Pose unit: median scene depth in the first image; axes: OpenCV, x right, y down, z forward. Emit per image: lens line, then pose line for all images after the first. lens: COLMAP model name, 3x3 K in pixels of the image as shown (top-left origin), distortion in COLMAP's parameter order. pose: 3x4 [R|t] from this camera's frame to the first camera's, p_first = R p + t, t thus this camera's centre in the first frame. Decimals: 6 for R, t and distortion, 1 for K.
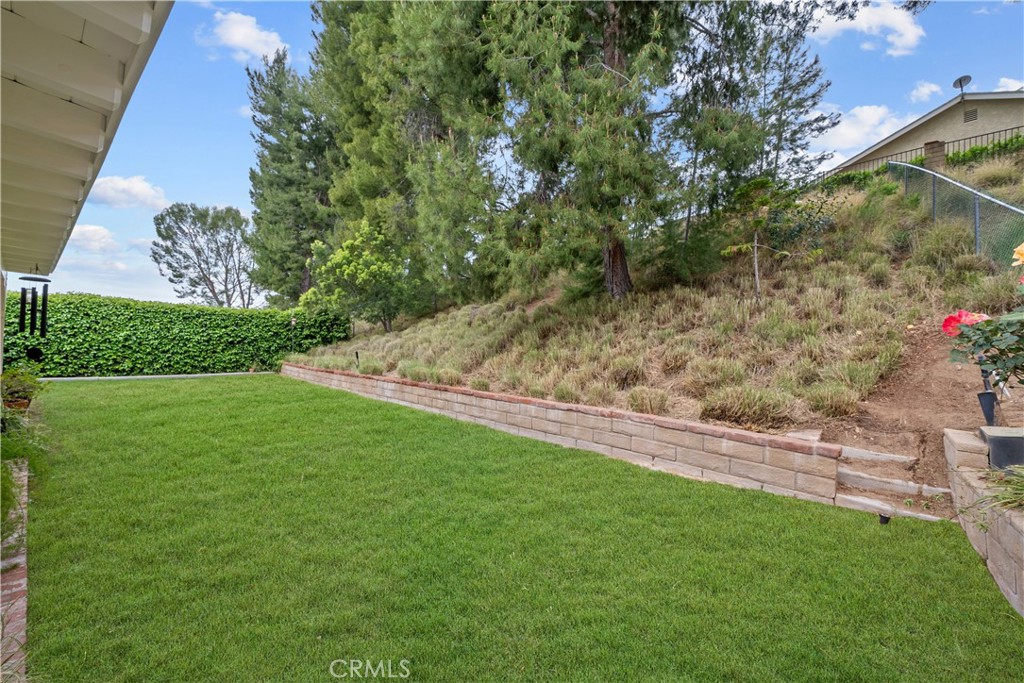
lens RADIAL K [[393.5, 0, 512.5], [0, 393.5, 343.6], [0, 0, 1]] dist [-0.002913, 0.000052]
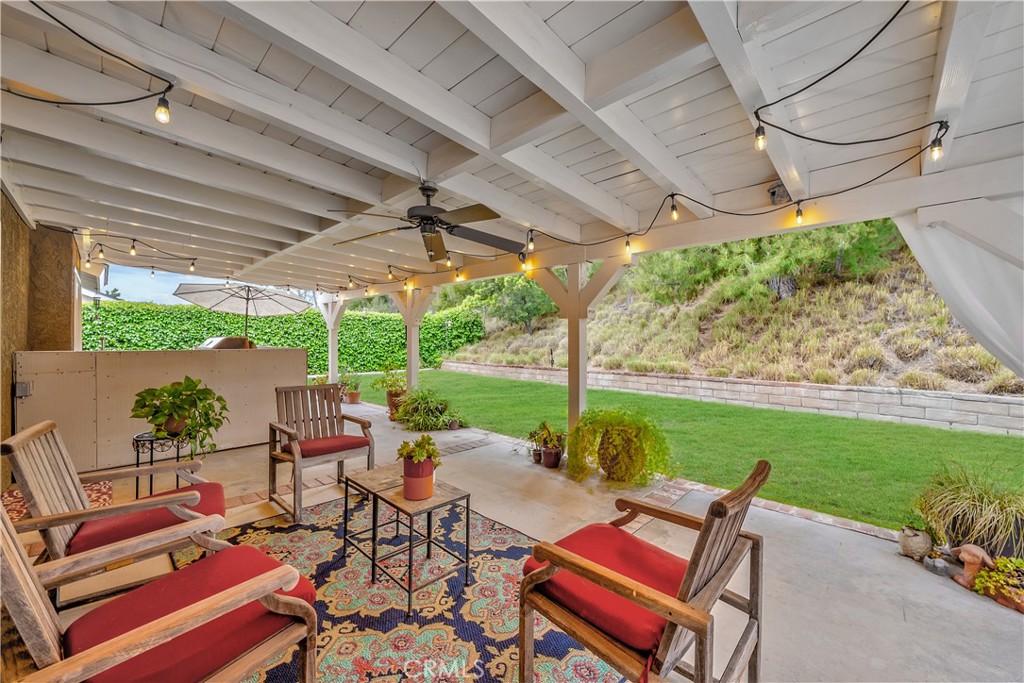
lens RADIAL K [[393.5, 0, 512.0], [0, 393.5, 340.2], [0, 0, 1]] dist [-0.002913, 0.000052]
pose [[0.995817, -0.025786, -0.087655, -0.295219], [0.026310, 0.999642, 0.004830, -0.010087], [0.087500, -0.007116, 0.996139, -0.130494]]
